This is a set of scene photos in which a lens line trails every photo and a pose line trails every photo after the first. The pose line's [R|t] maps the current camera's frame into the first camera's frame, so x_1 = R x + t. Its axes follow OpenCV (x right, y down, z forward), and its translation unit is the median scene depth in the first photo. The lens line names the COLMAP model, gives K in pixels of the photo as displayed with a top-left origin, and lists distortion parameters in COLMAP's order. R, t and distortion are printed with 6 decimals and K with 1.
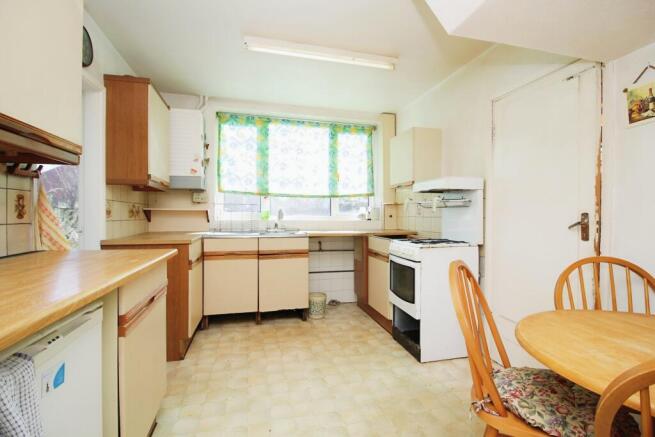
lens RADIAL K [[304.2, 0, 329.0], [0, 304.2, 217.0], [0, 0, 1]] dist [-0.015416, -0.000581]
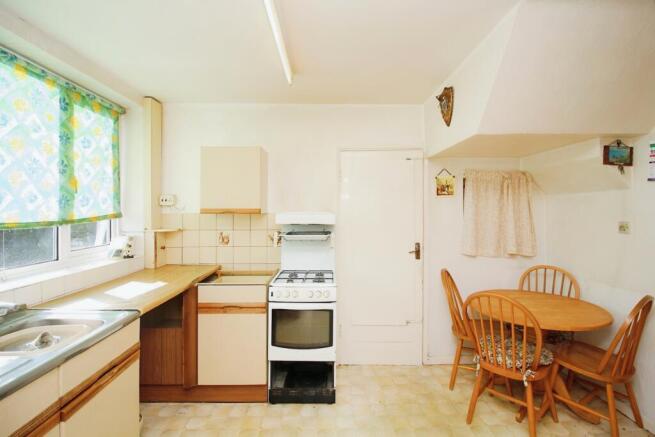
lens RADIAL K [[304.2, 0, 331.1], [0, 304.2, 205.0], [0, 0, 1]] dist [-0.015416, -0.000581]
pose [[0.232776, 0.011109, 0.972467, -0.379286], [0.009442, 0.999862, -0.013682, -0.085715], [-0.972485, 0.012367, 0.232639, 0.444752]]
